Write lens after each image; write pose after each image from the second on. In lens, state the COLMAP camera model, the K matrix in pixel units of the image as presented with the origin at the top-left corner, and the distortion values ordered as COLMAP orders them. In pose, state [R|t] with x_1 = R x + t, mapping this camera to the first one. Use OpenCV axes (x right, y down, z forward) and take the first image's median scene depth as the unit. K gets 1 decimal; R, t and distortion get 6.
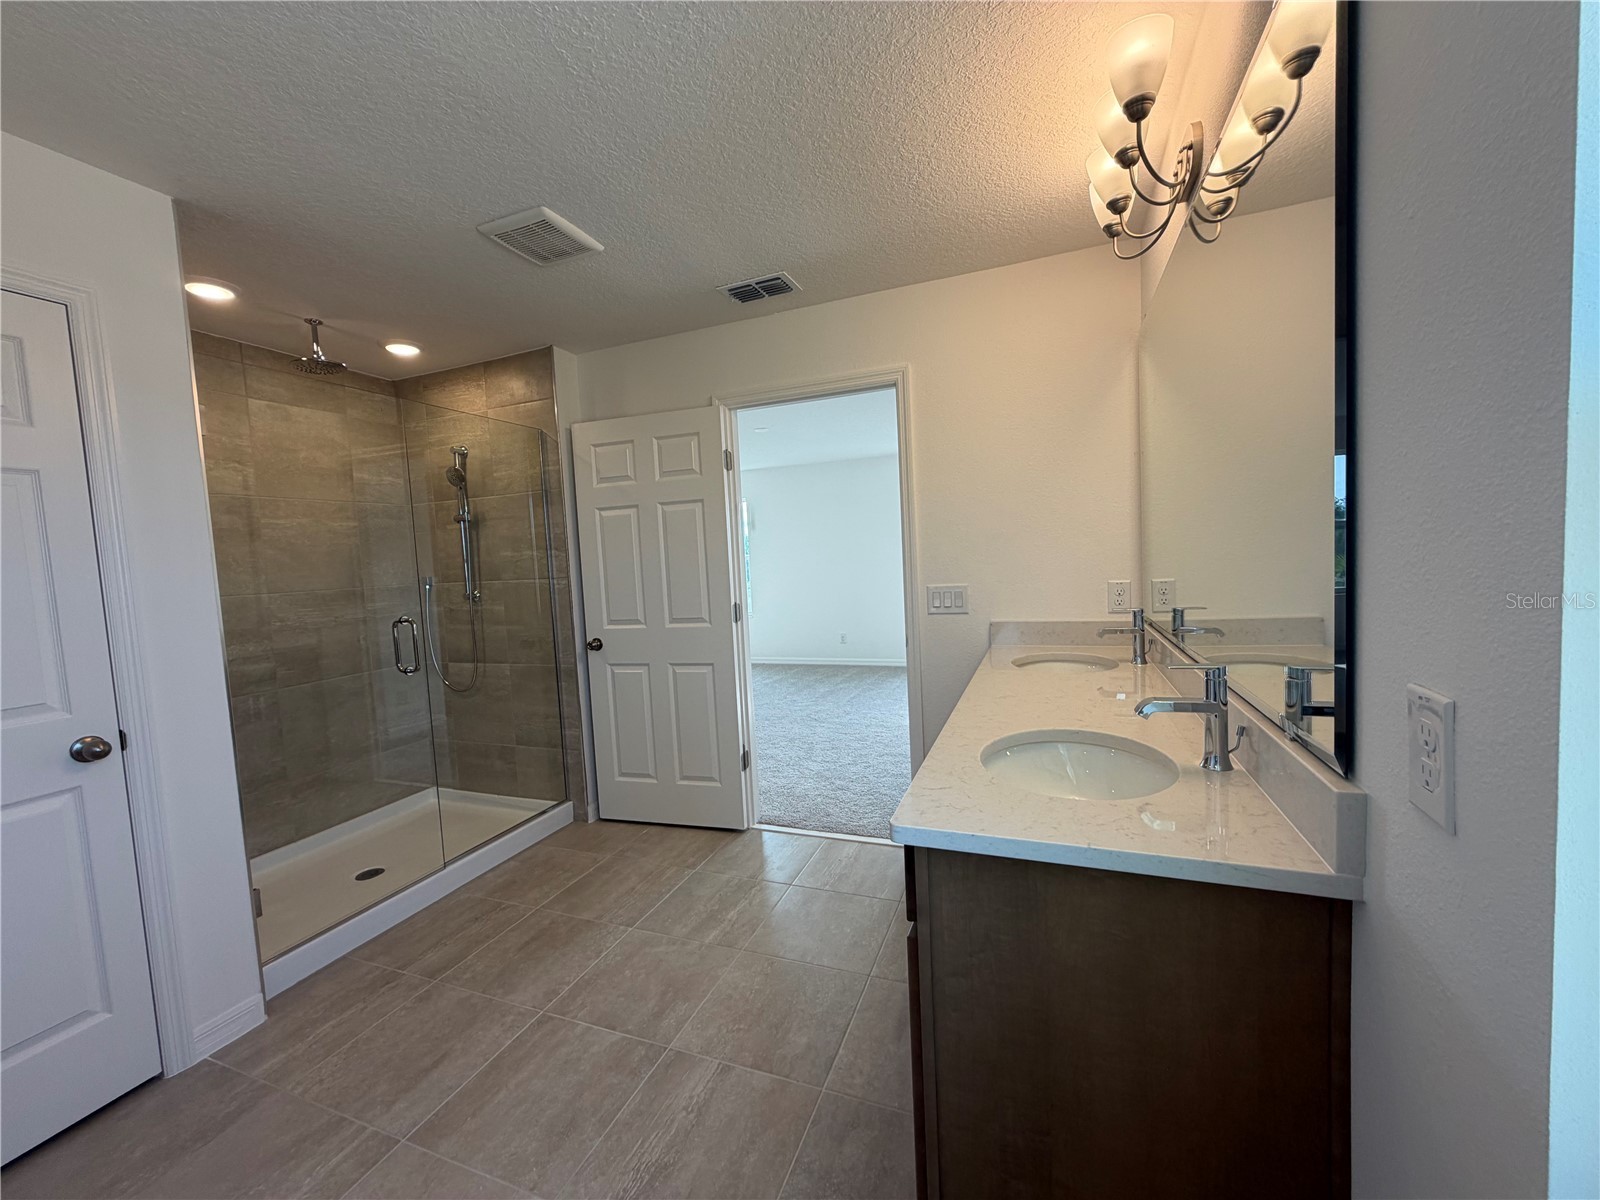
lens RADIAL K [[640.8, 0, 800.0], [0, 640.8, 600.0], [0, 0, 1]] dist [0.000383, 0.000022]
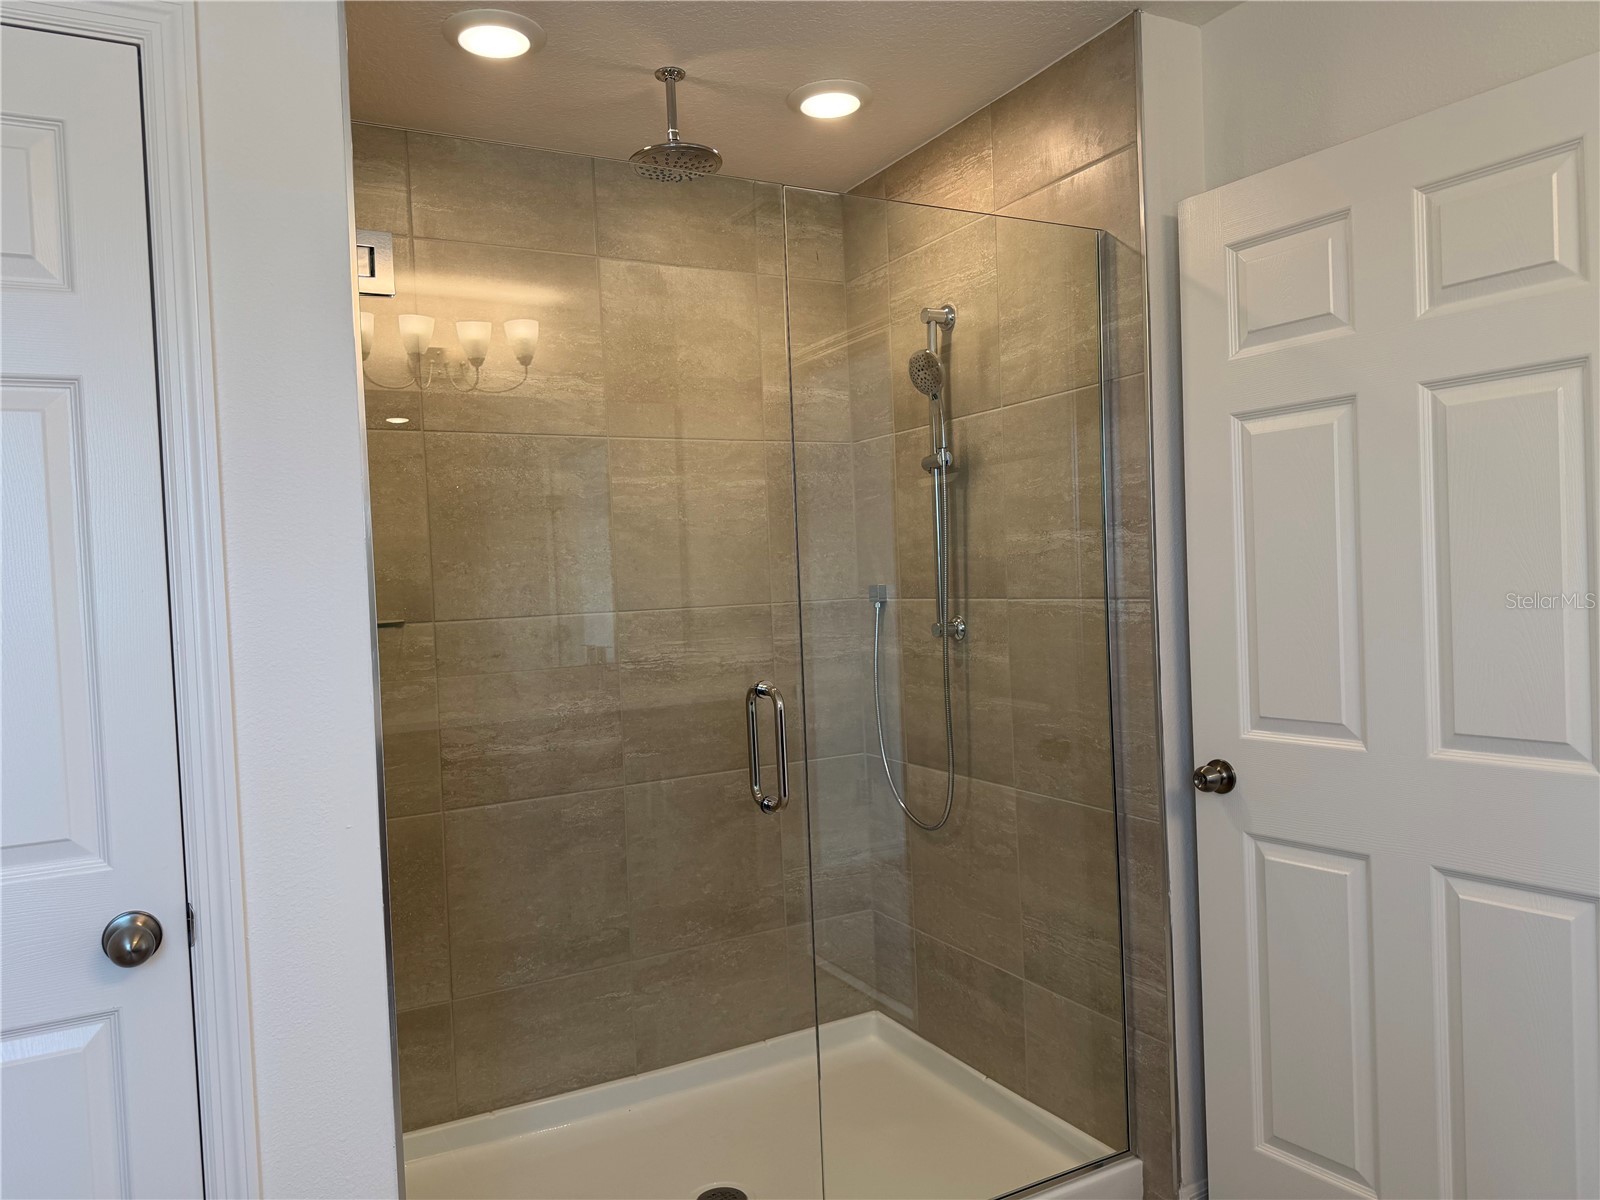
lens RADIAL K [[1115.9, 0, 800.0], [0, 1115.9, 600.0], [0, 0, 1]] dist [0.079954, -0.112880]
pose [[0.769647, 0.033378, -0.637597, -0.086318], [-0.043015, 0.999074, 0.000378, -0.024043], [0.637019, 0.027136, 0.770370, 0.325409]]
